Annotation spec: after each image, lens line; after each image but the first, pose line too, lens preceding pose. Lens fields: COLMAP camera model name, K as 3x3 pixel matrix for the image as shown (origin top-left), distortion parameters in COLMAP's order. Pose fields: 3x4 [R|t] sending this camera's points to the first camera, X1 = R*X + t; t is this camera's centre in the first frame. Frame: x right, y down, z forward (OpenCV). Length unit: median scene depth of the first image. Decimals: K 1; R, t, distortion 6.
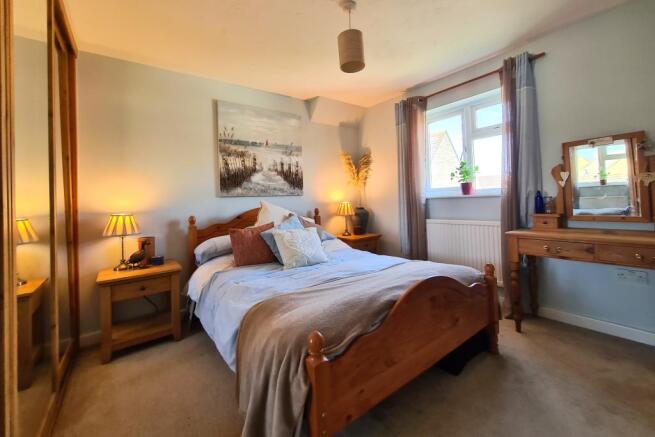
lens RADIAL K [[269.4, 0, 326.7], [0, 269.4, 193.2], [0, 0, 1]] dist [0.000011, -0.000077]
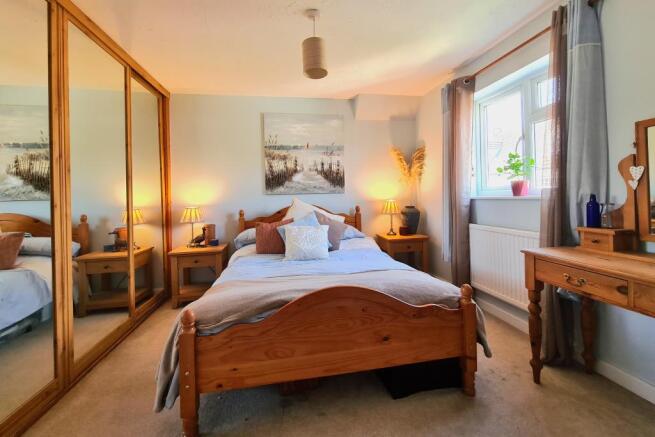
lens RADIAL K [[269.4, 0, 326.7], [0, 269.4, 193.2], [0, 0, 1]] dist [0.000011, -0.000077]
pose [[0.890536, 0.011066, -0.454778, 0.366092], [0.003105, 0.999533, 0.030402, -0.026248], [0.454902, -0.028486, 0.890086, 0.054504]]
